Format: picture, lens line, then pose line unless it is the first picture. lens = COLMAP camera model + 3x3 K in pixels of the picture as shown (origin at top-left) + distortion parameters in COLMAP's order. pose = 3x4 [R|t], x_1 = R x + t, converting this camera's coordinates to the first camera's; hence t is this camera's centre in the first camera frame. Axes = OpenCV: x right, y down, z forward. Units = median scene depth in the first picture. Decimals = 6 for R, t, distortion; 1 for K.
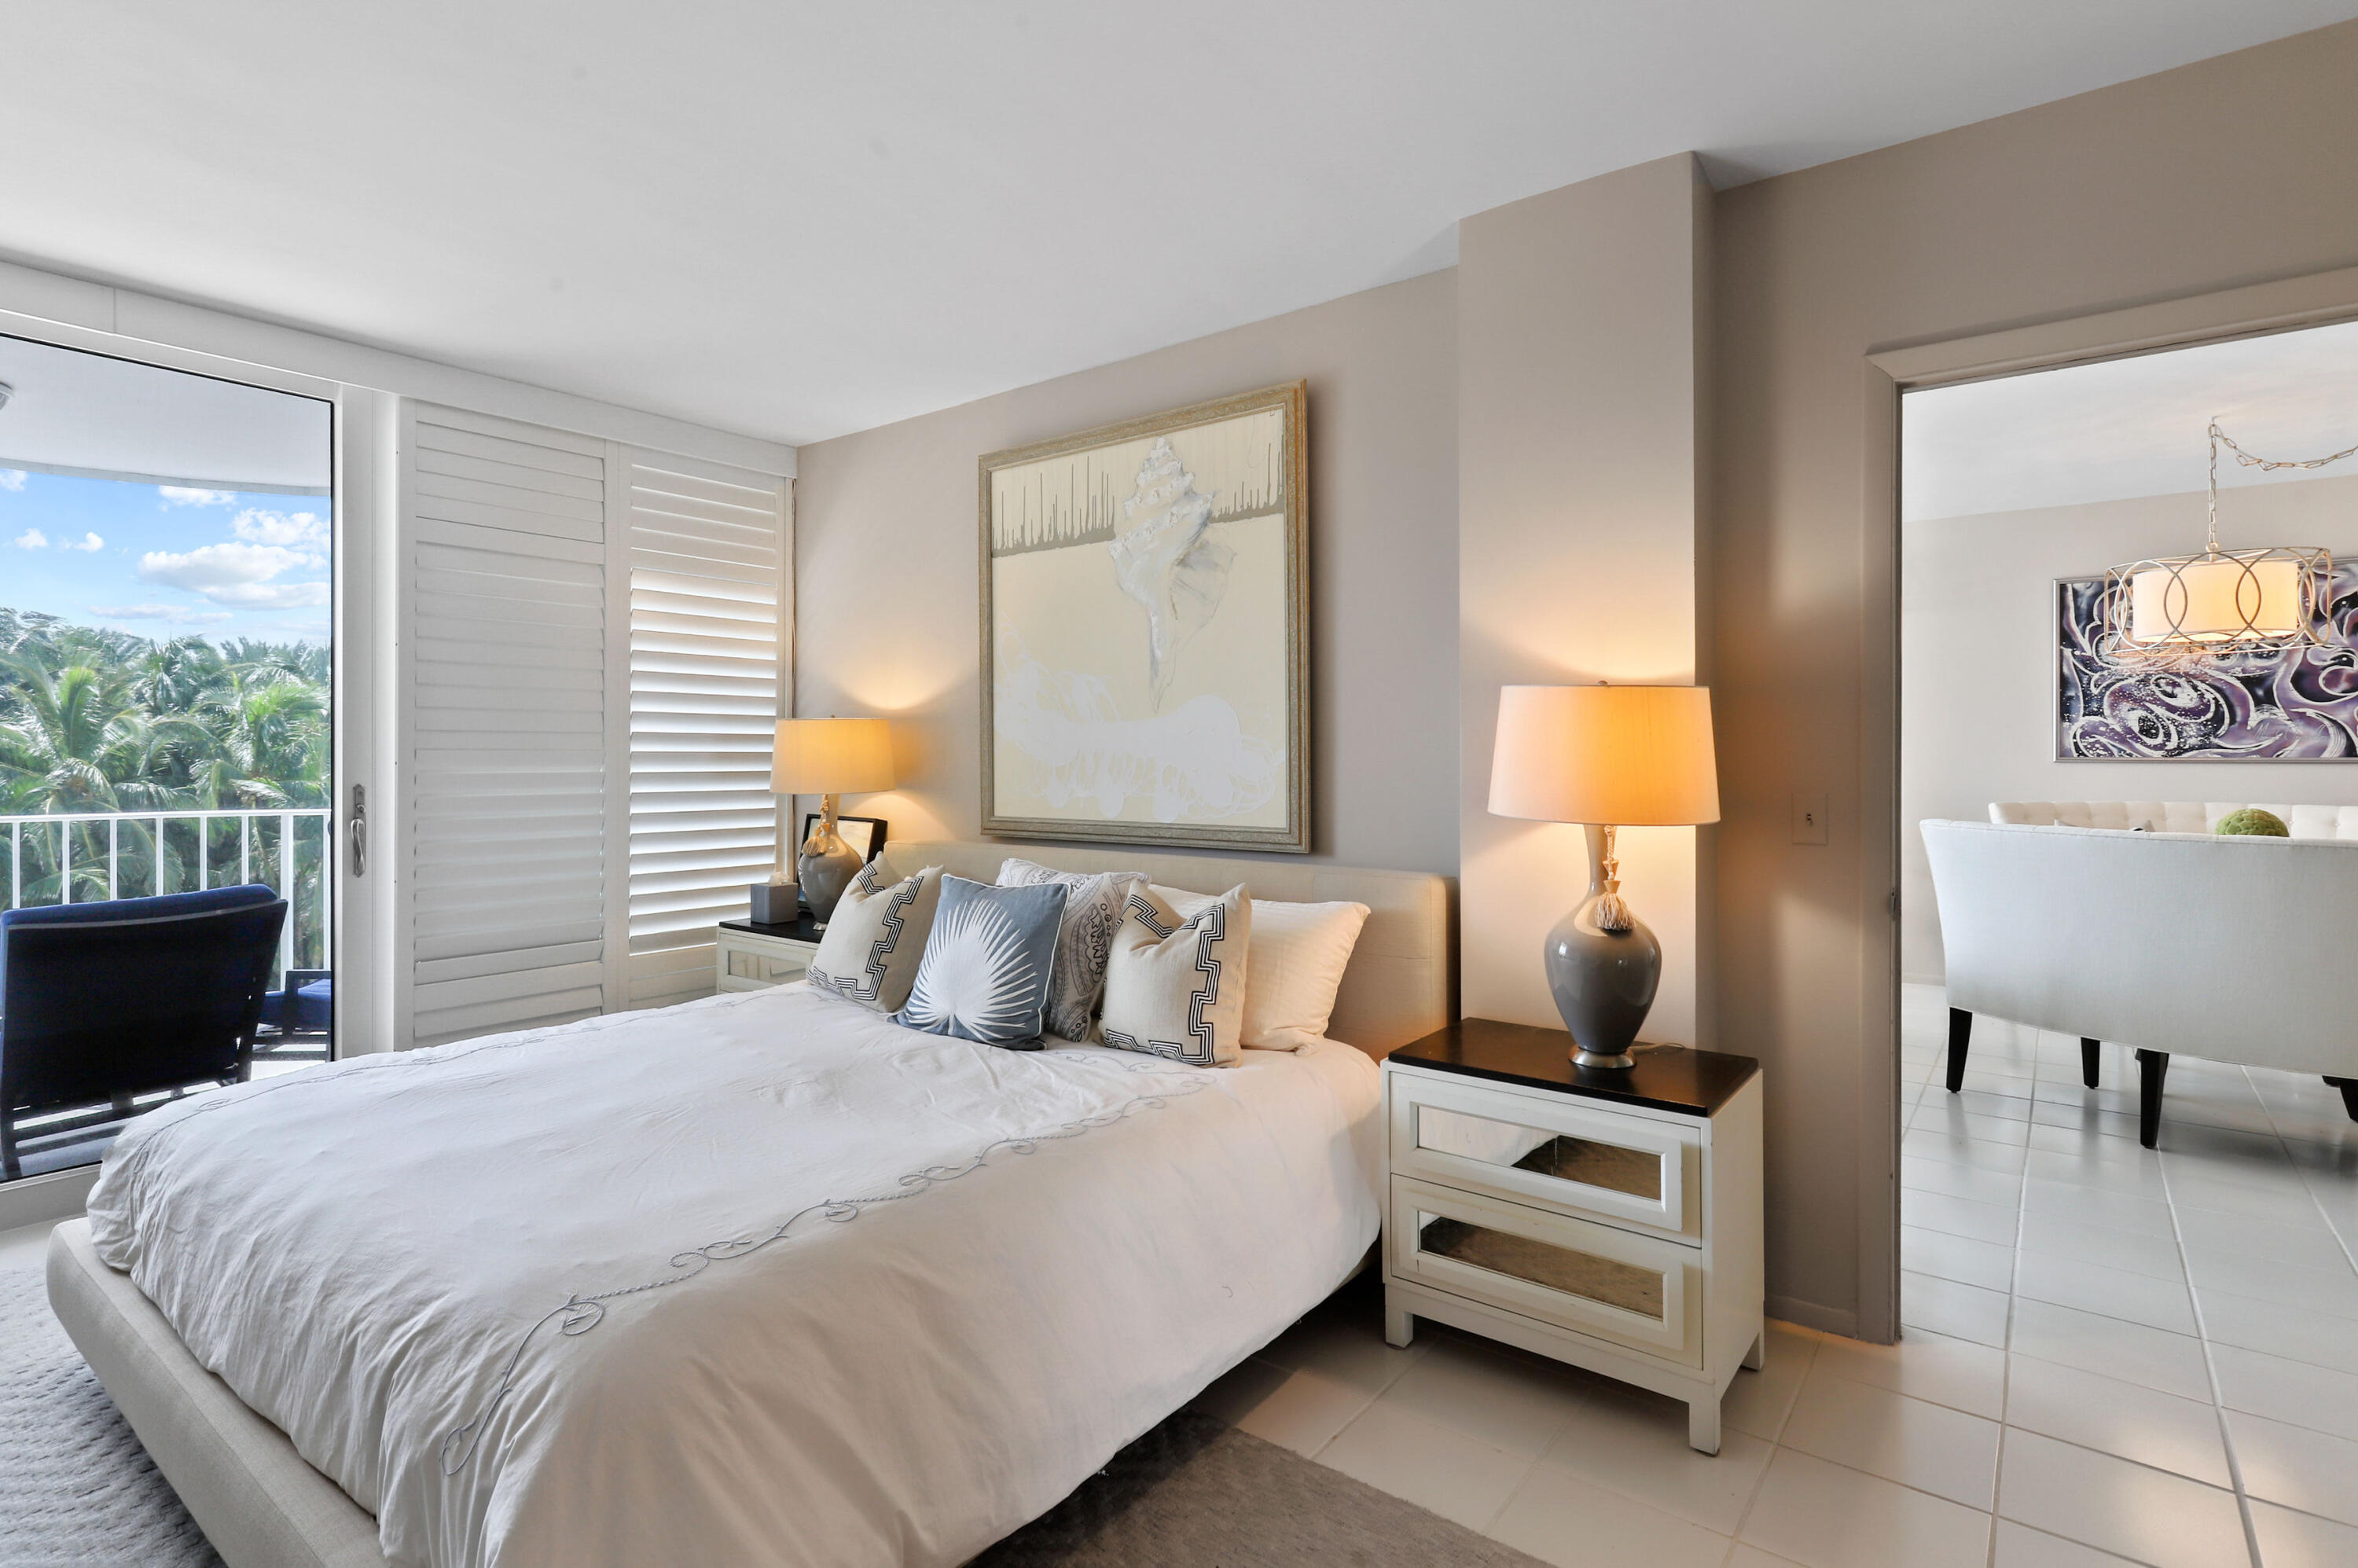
lens RADIAL K [[1162.4, 0, 1170.2], [0, 1162.4, 746.6], [0, 0, 1]] dist [-0.000789, 0.002674]
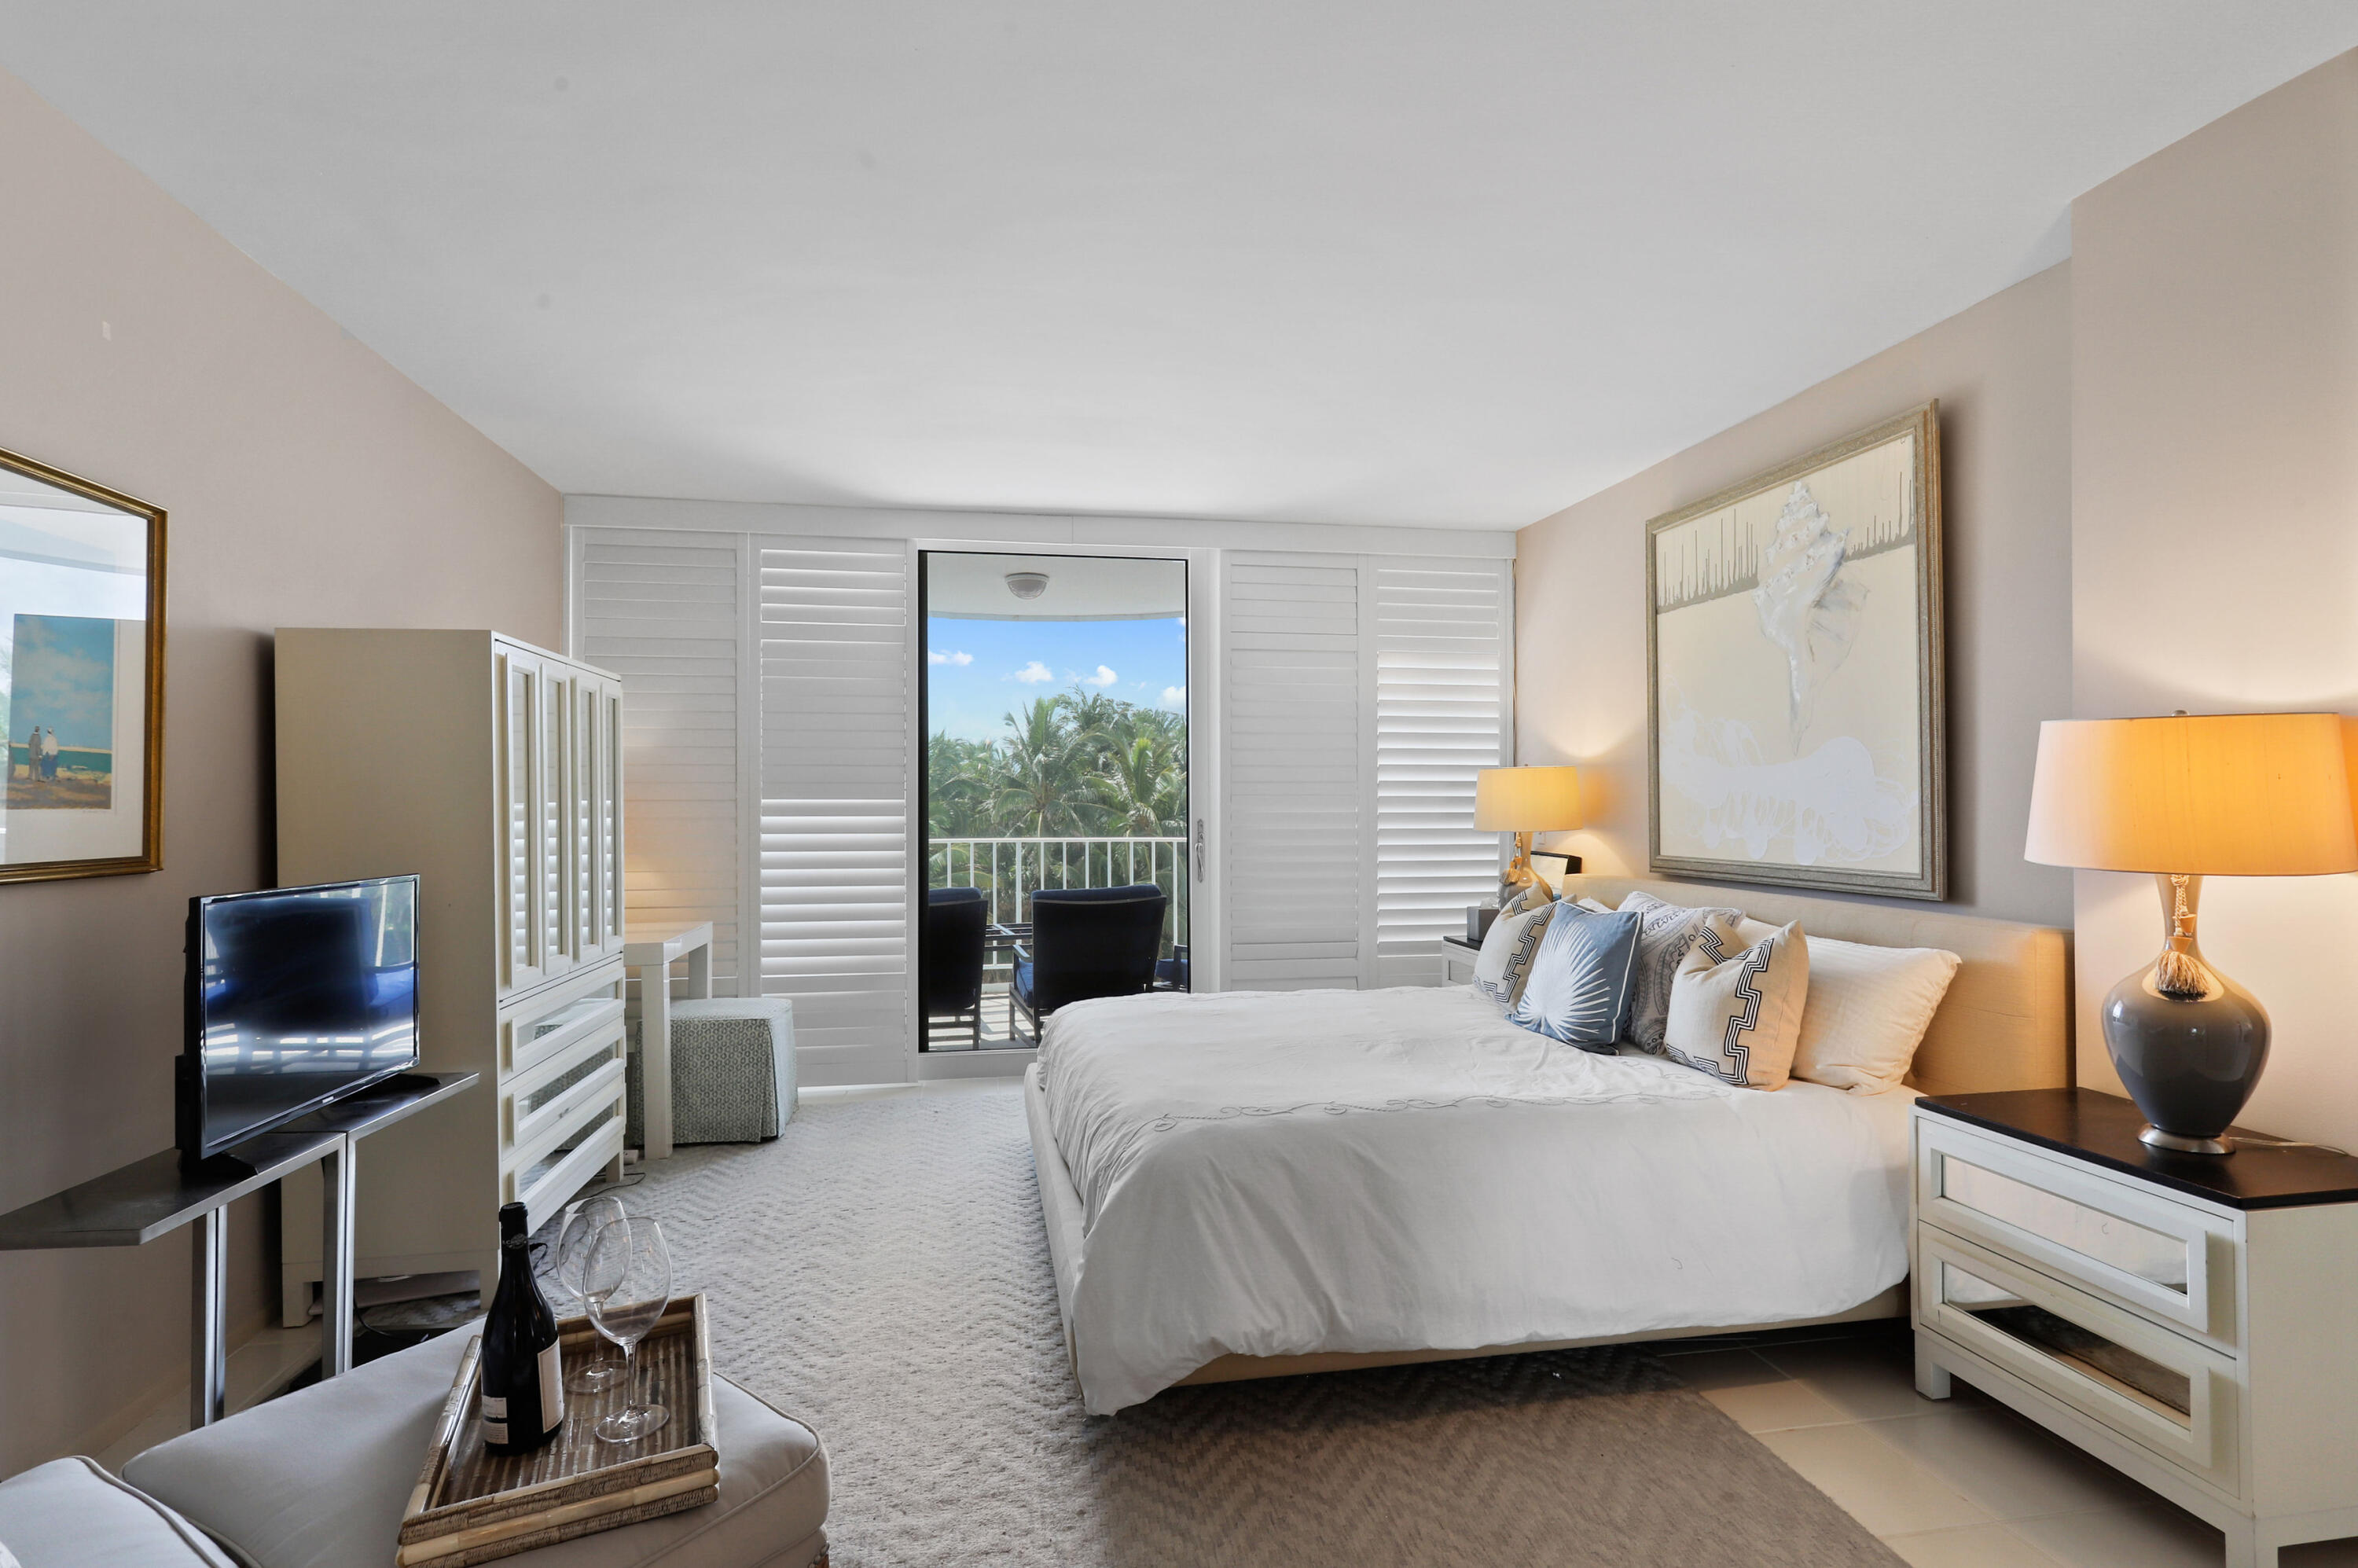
lens RADIAL K [[1154.3, 0, 1176.2], [0, 1154.3, 794.1], [0, 0, 1]] dist [0.000833, 0.000739]
pose [[0.743790, -0.004935, -0.668395, 0.280464], [0.006293, 0.999980, -0.000379, 0.001318], [0.668383, -0.003924, 0.743807, -0.111527]]
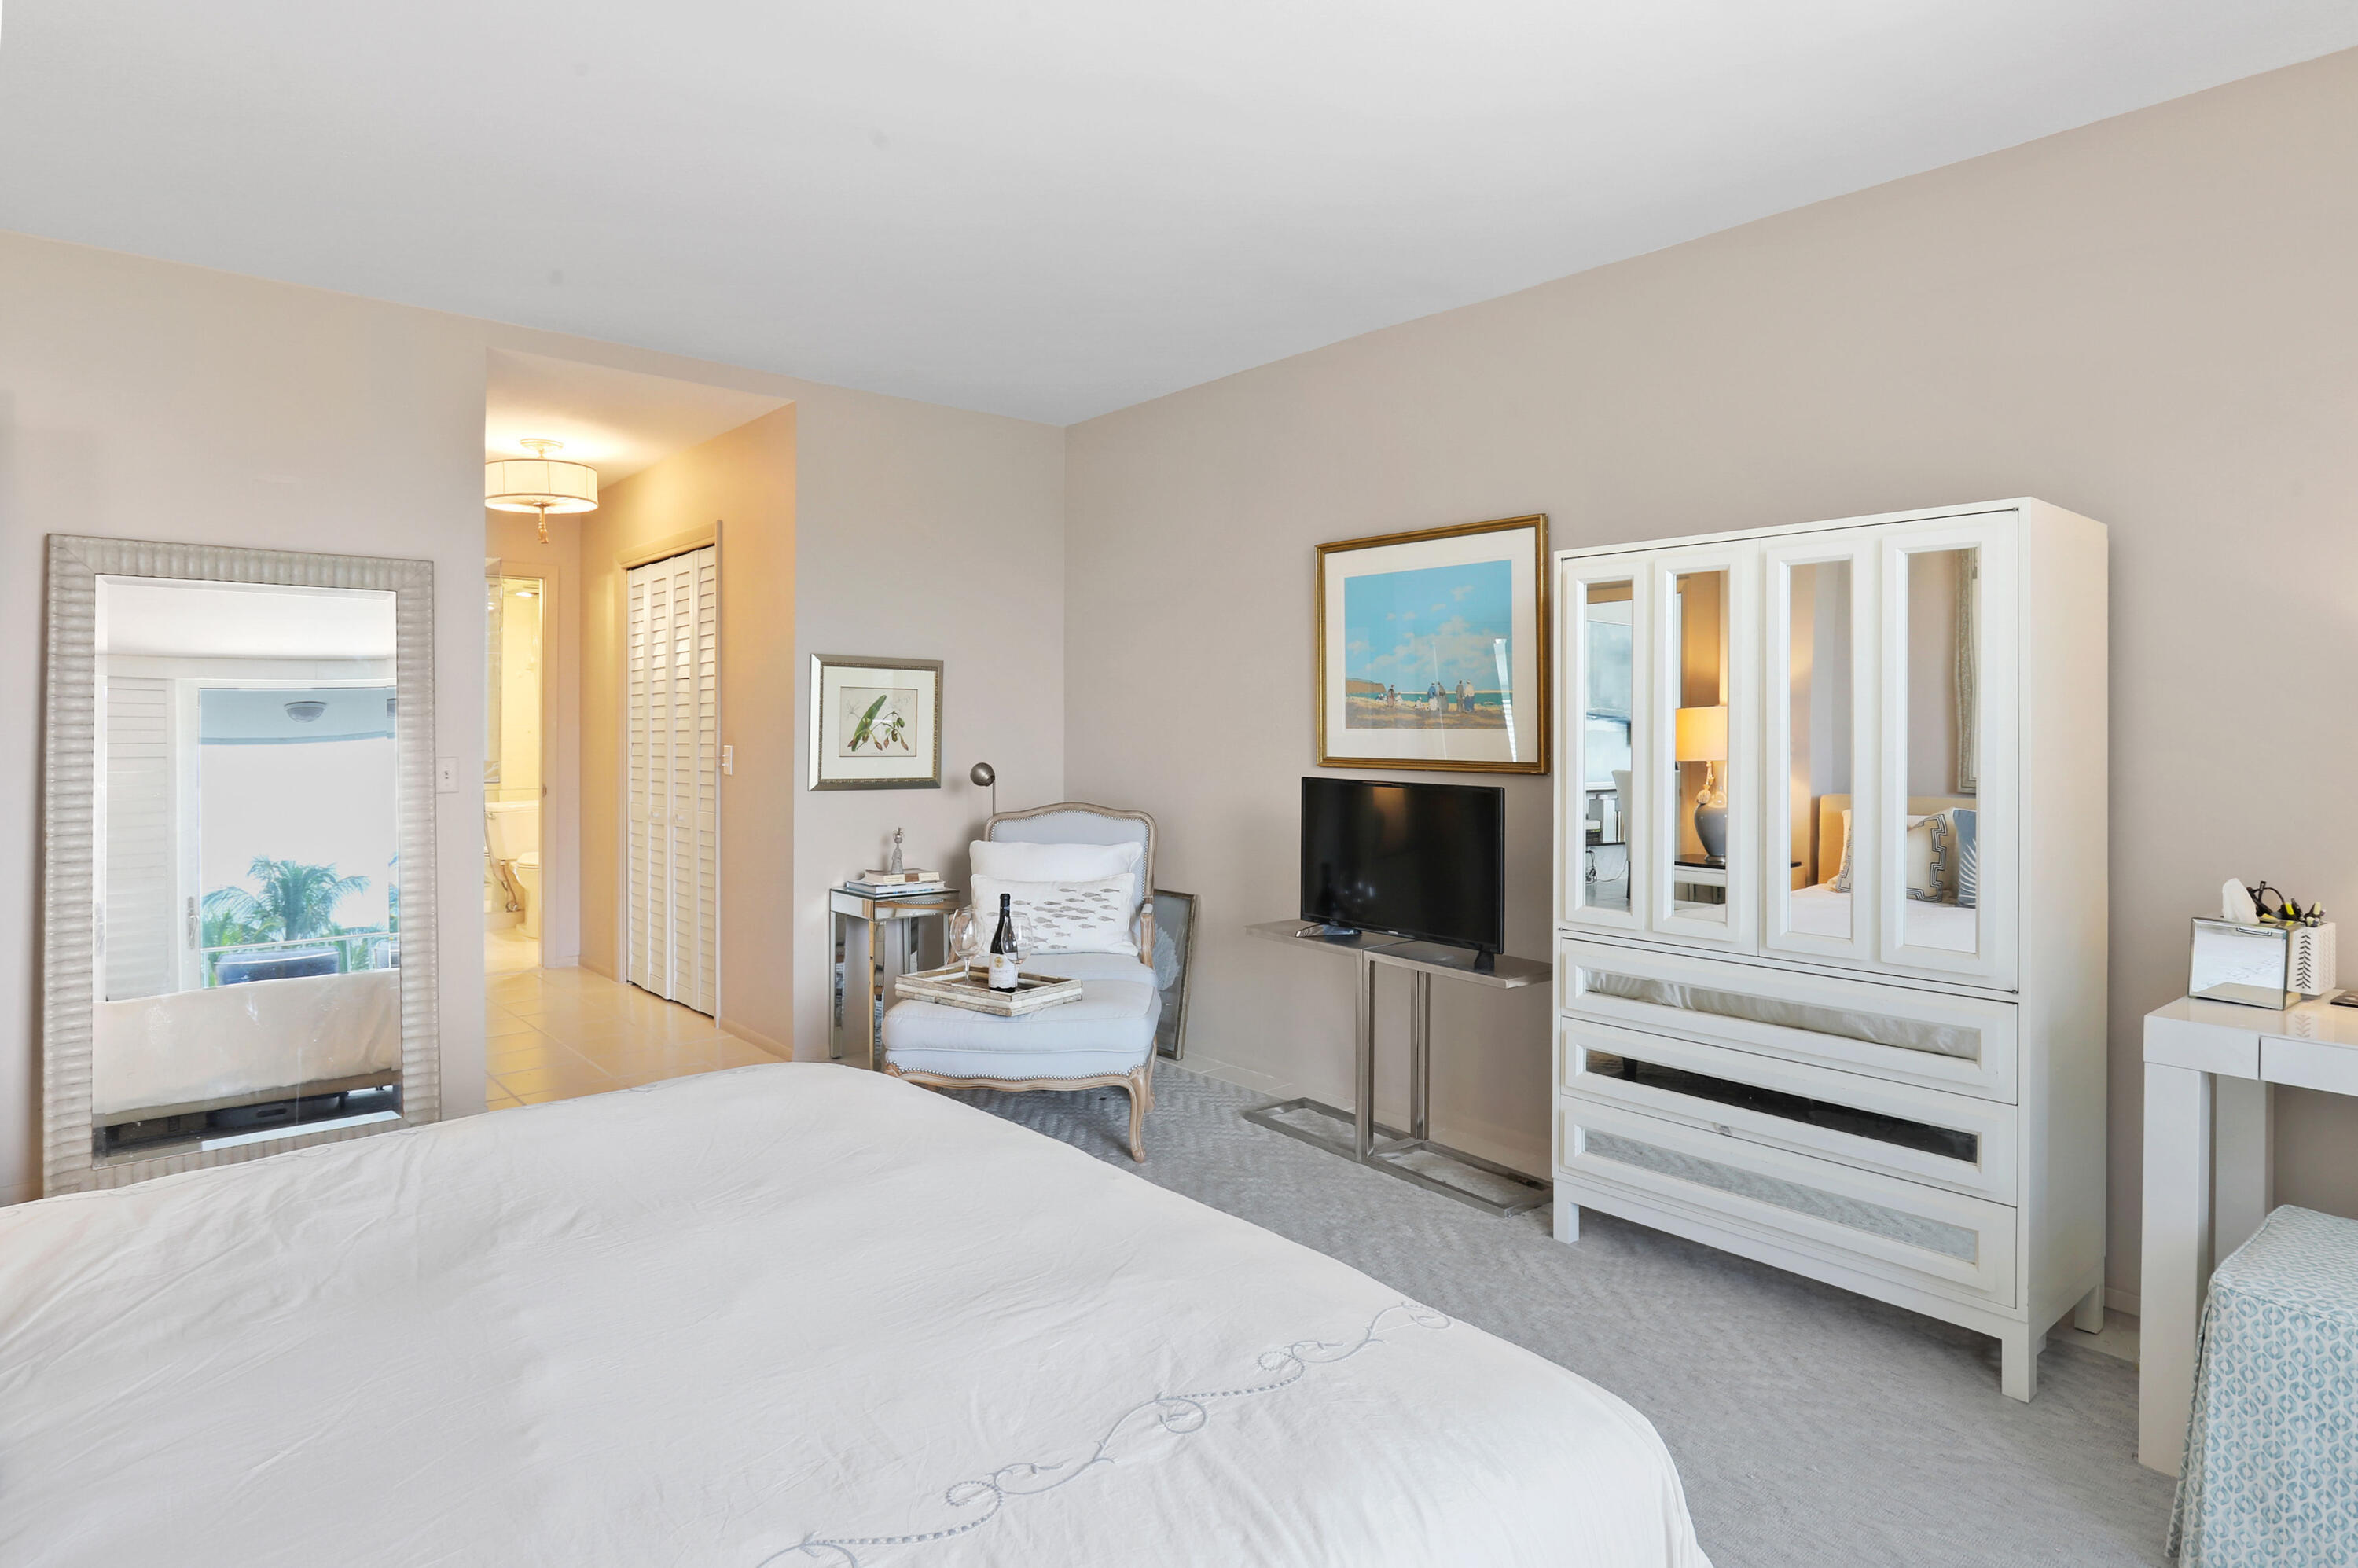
lens RADIAL K [[1293.3, 0, 1173.7], [0, 1293.3, 729.0], [0, 0, 1]] dist [-0.022833, -0.000906]
pose [[-0.978804, 0.002177, 0.204786, -0.585496], [0.001140, 0.999986, -0.005180, 0.011004], [-0.204794, -0.004837, -0.978793, 1.158453]]
